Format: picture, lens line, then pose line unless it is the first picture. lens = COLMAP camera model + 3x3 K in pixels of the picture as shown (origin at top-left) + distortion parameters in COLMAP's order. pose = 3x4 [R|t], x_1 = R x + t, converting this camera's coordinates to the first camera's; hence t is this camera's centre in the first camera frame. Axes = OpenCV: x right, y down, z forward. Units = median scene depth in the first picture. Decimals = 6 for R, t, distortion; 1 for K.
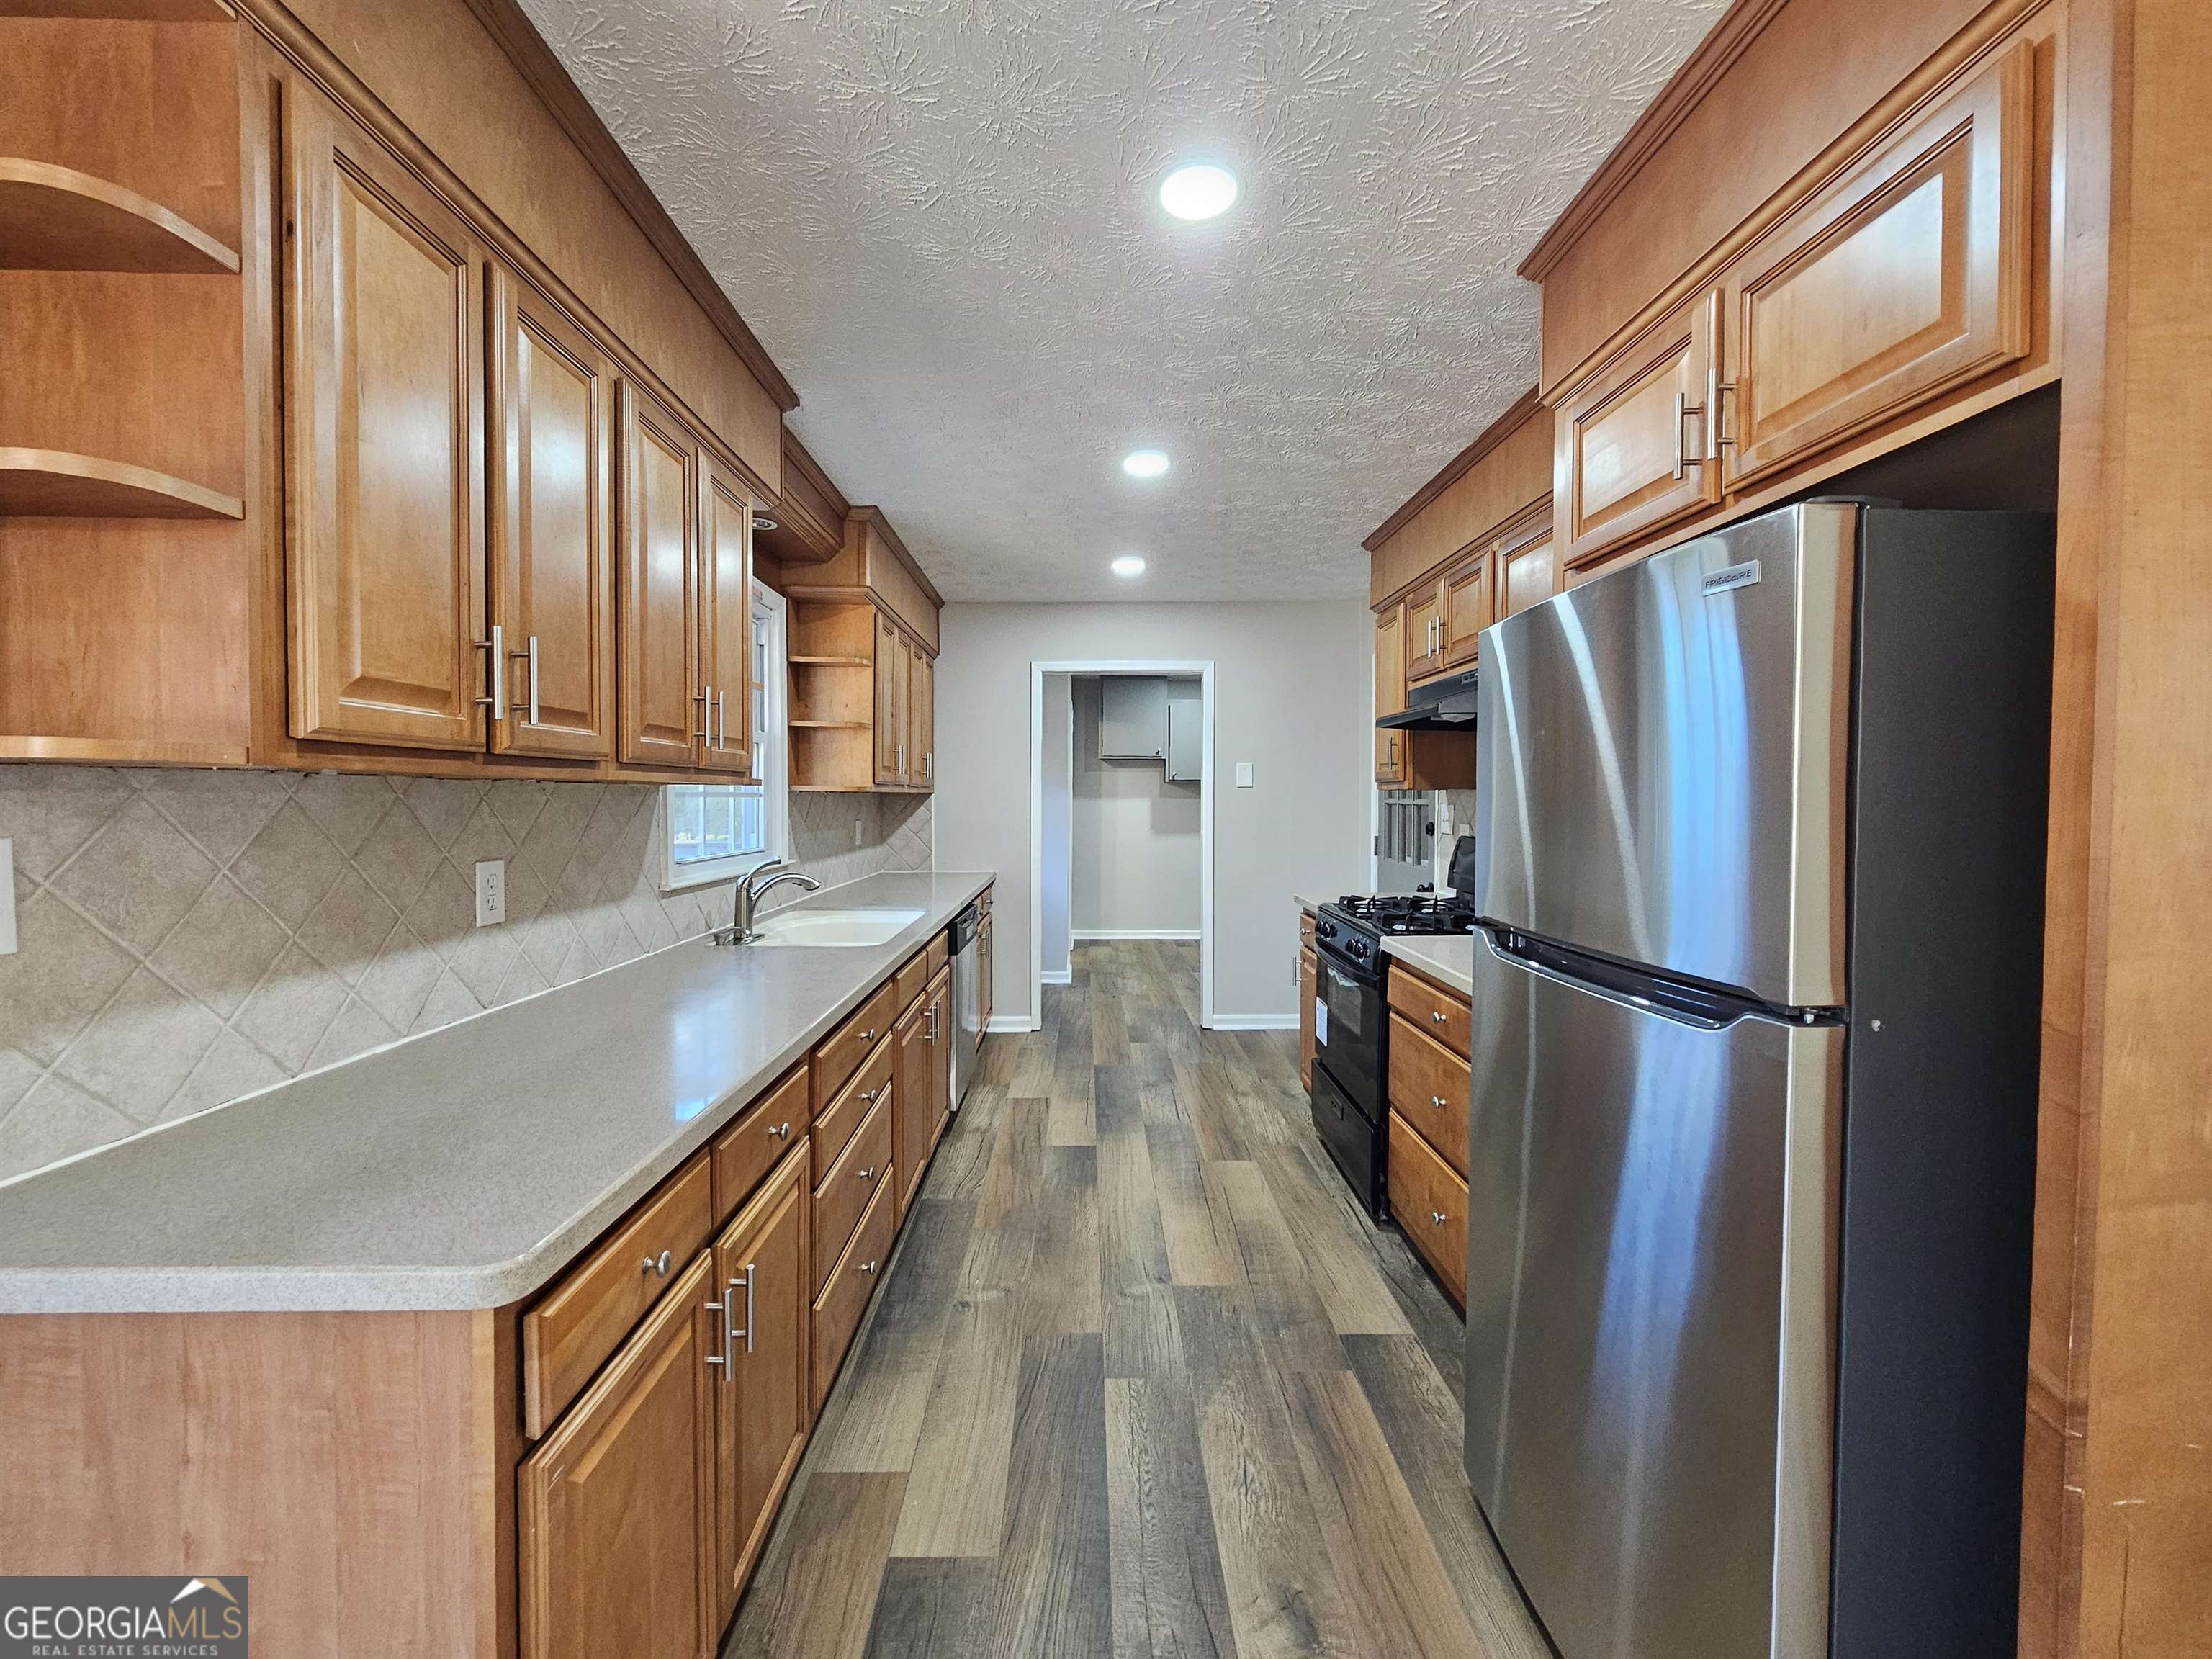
lens RADIAL K [[901.2, 0, 1101.1], [0, 901.2, 824.4], [0, 0, 1]] dist [-0.001487, 0.000101]
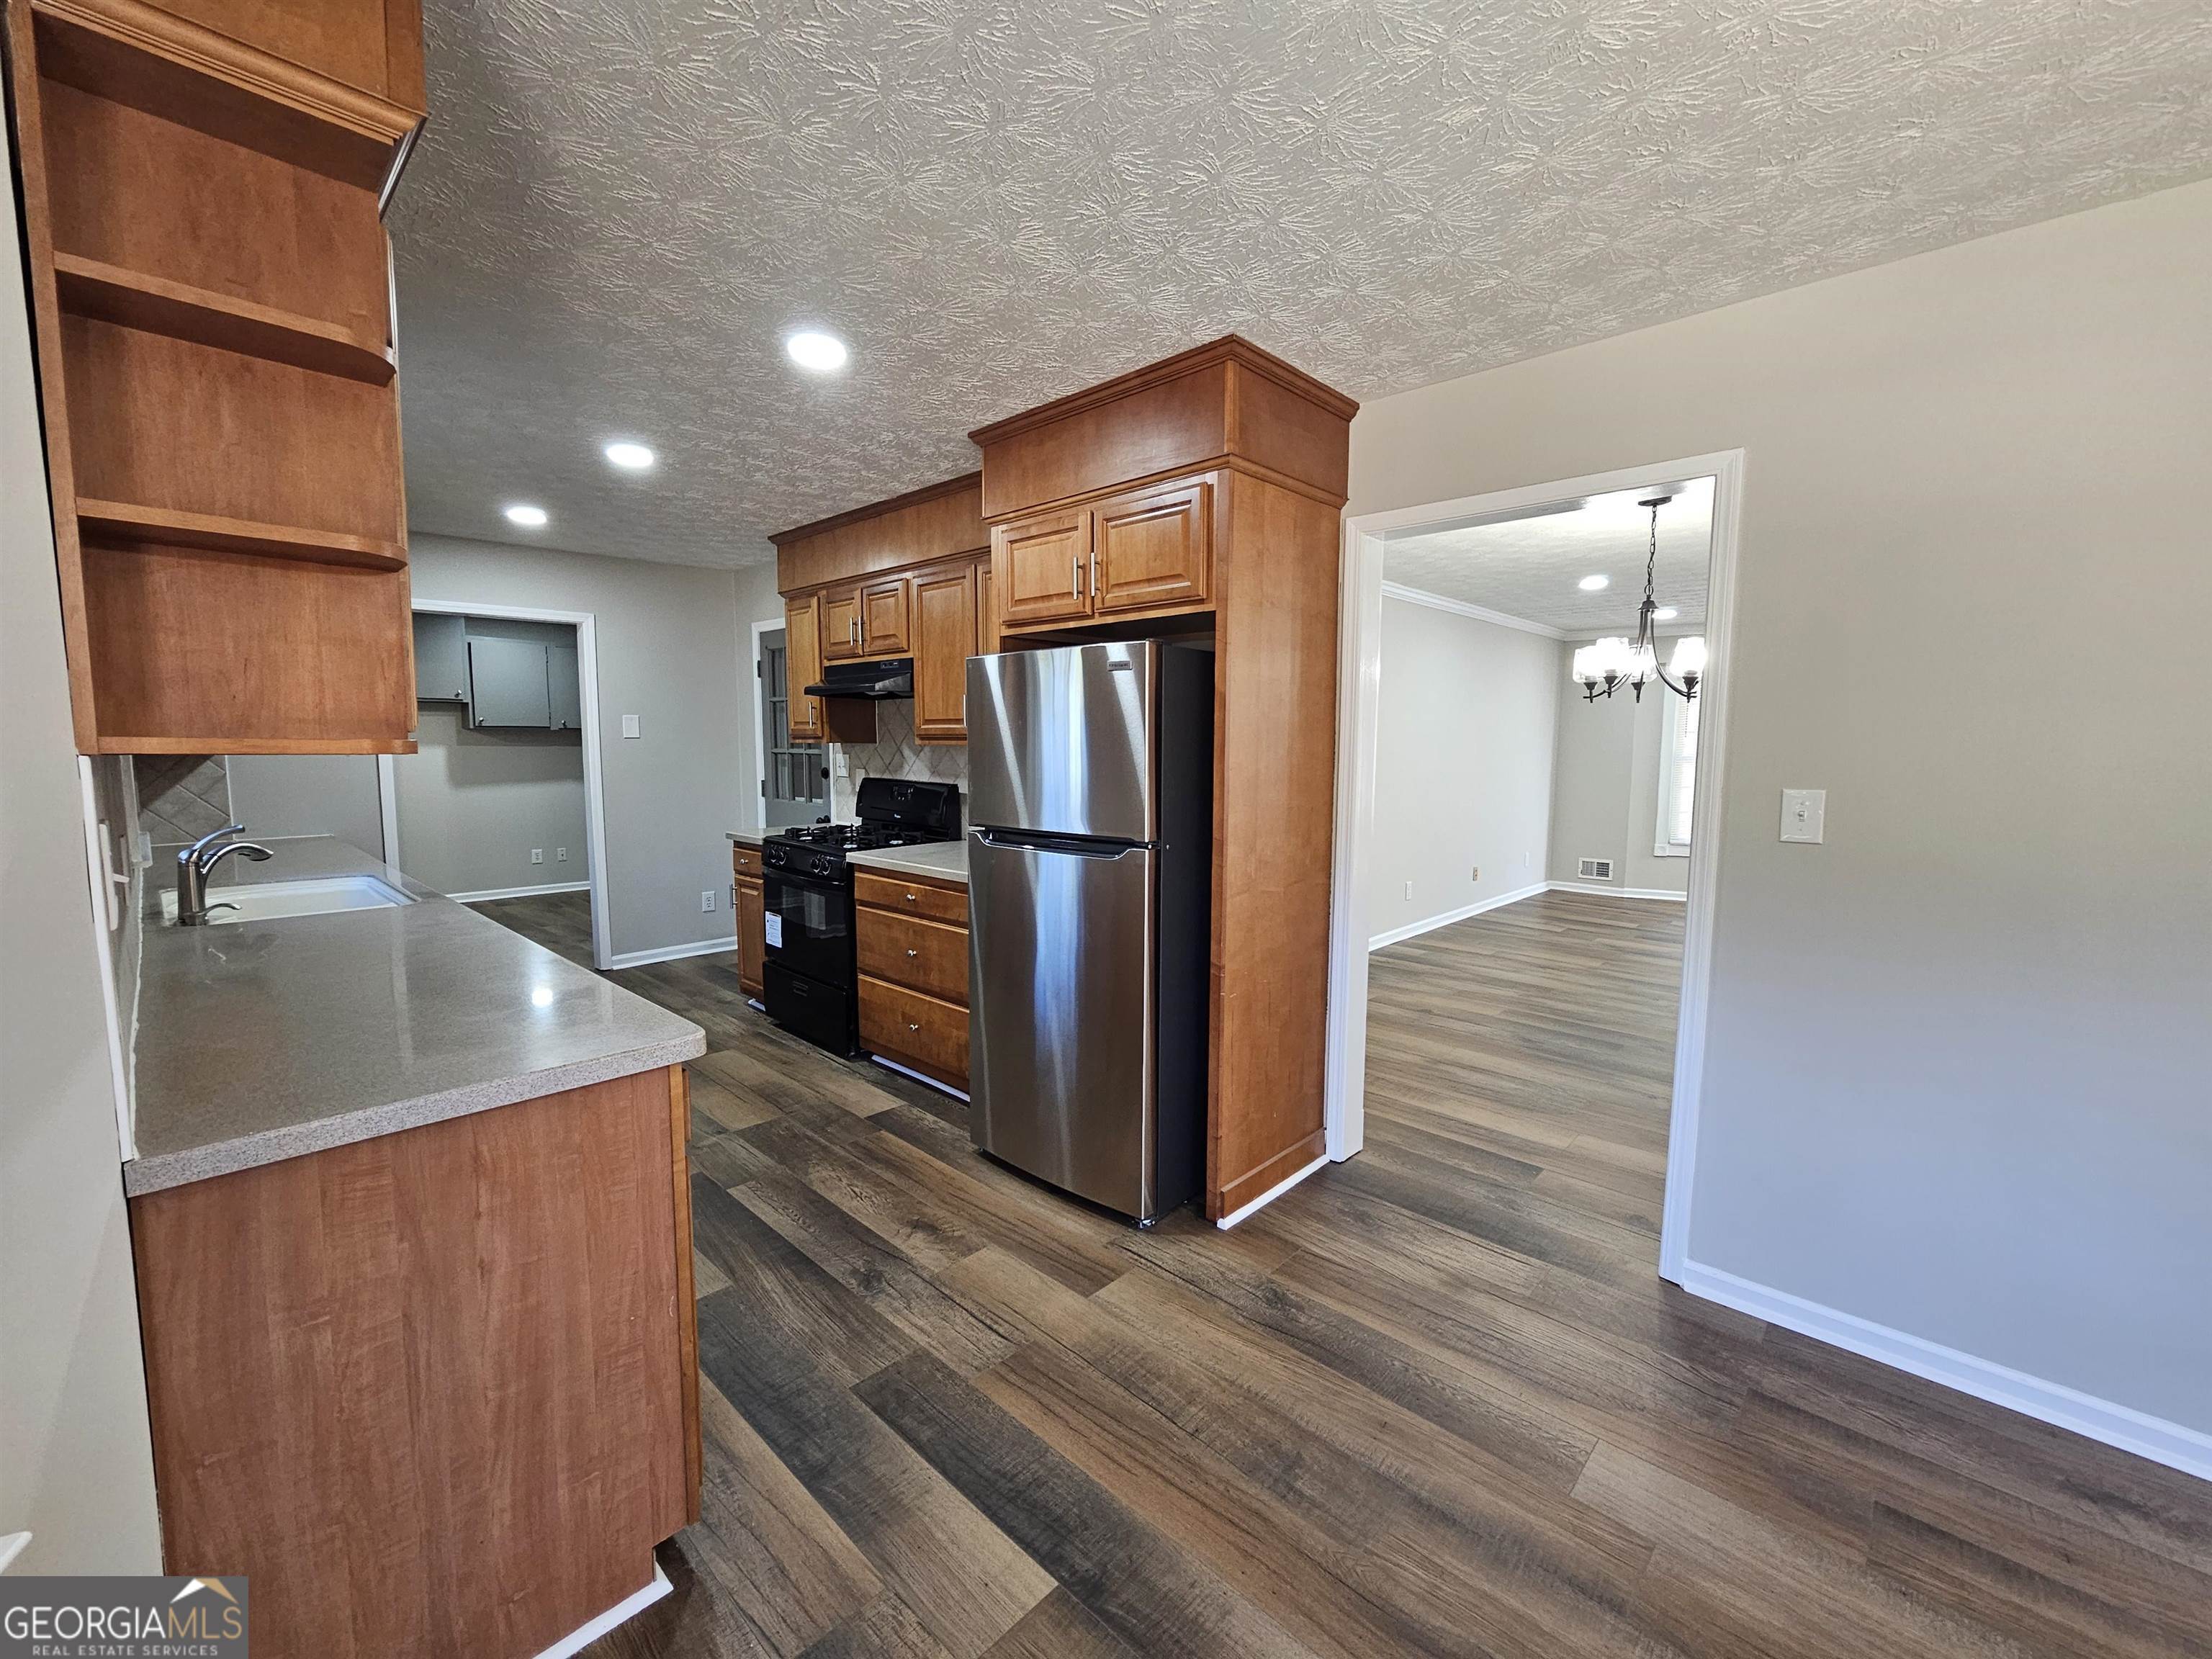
lens RADIAL K [[900.0, 0, 1091.8], [0, 900.0, 822.9], [0, 0, 1]] dist [-0.001236, -0.000146]
pose [[0.704430, -0.066186, 0.706680, -0.519646], [0.021258, 0.997163, 0.072202, -0.016228], [-0.709455, -0.035839, 0.703839, -0.308344]]
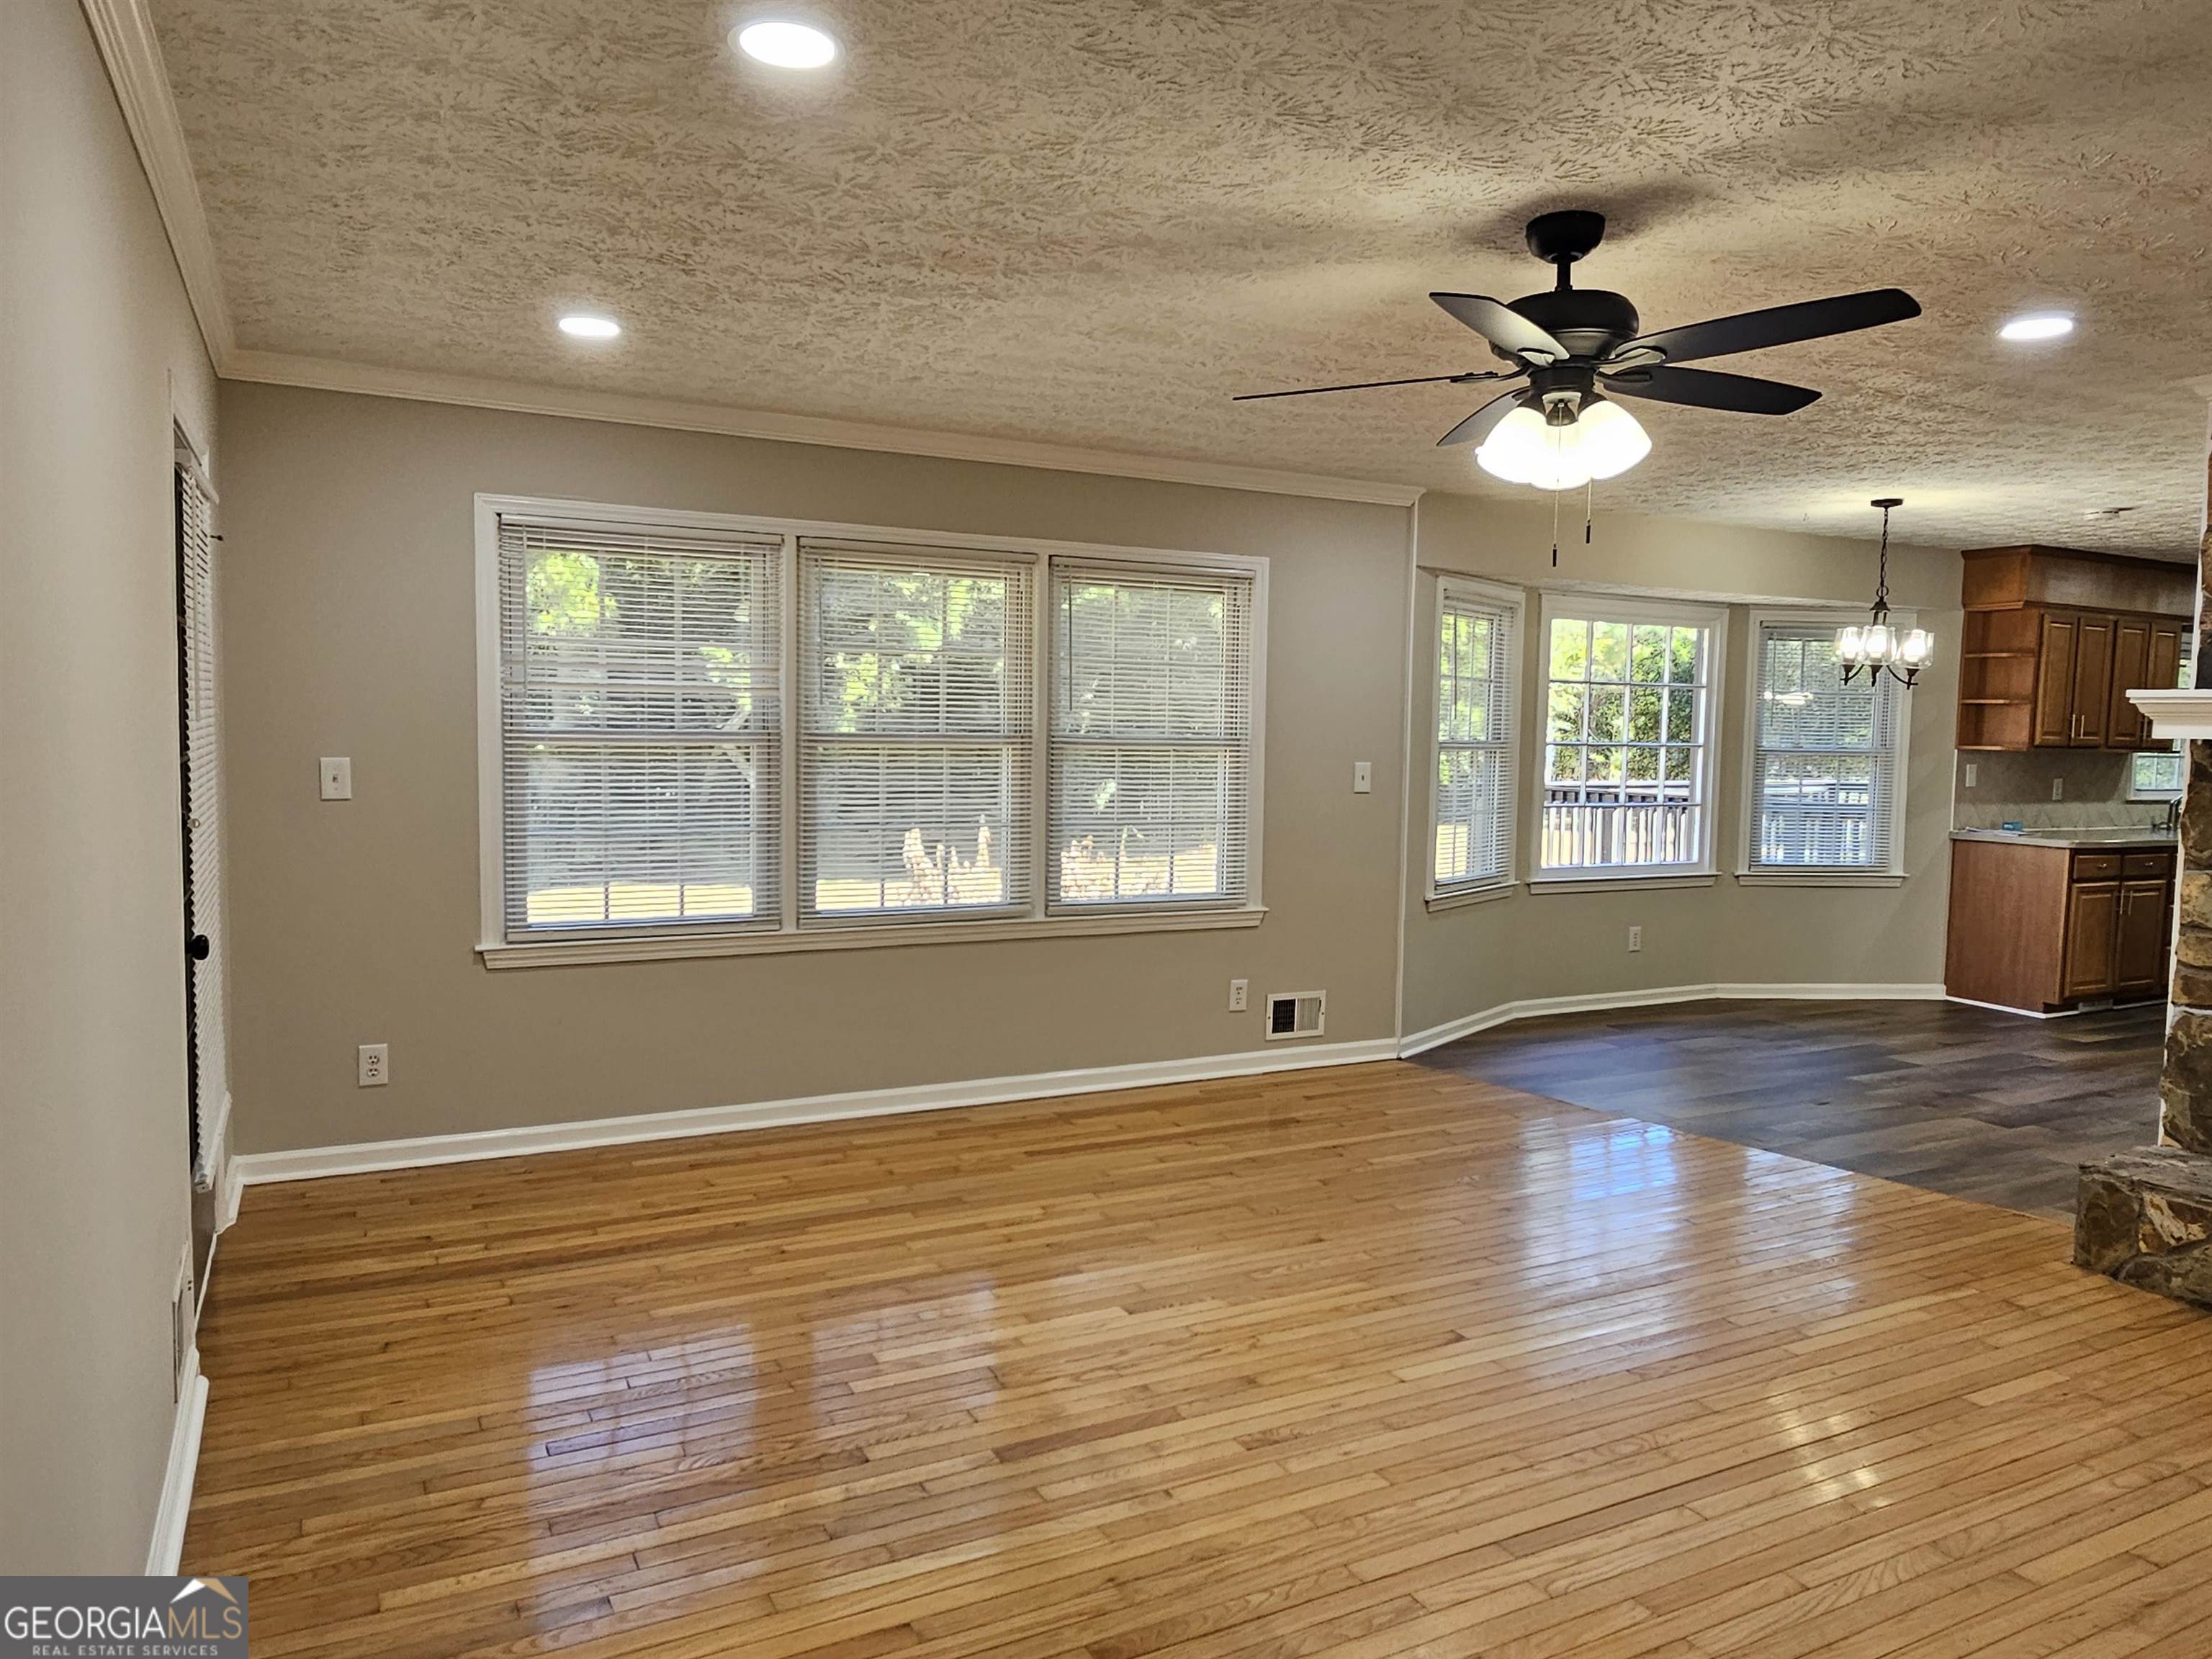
lens RADIAL K [[1495.8, 0, 1115.9], [0, 1495.8, 822.5], [0, 0, 1]] dist [0.009398, 0.002697]
pose [[0.456809, 0.063983, -0.887261, 1.913964], [-0.045312, 0.997789, 0.048624, 0.070561], [0.888410, 0.017992, 0.458698, -3.346319]]
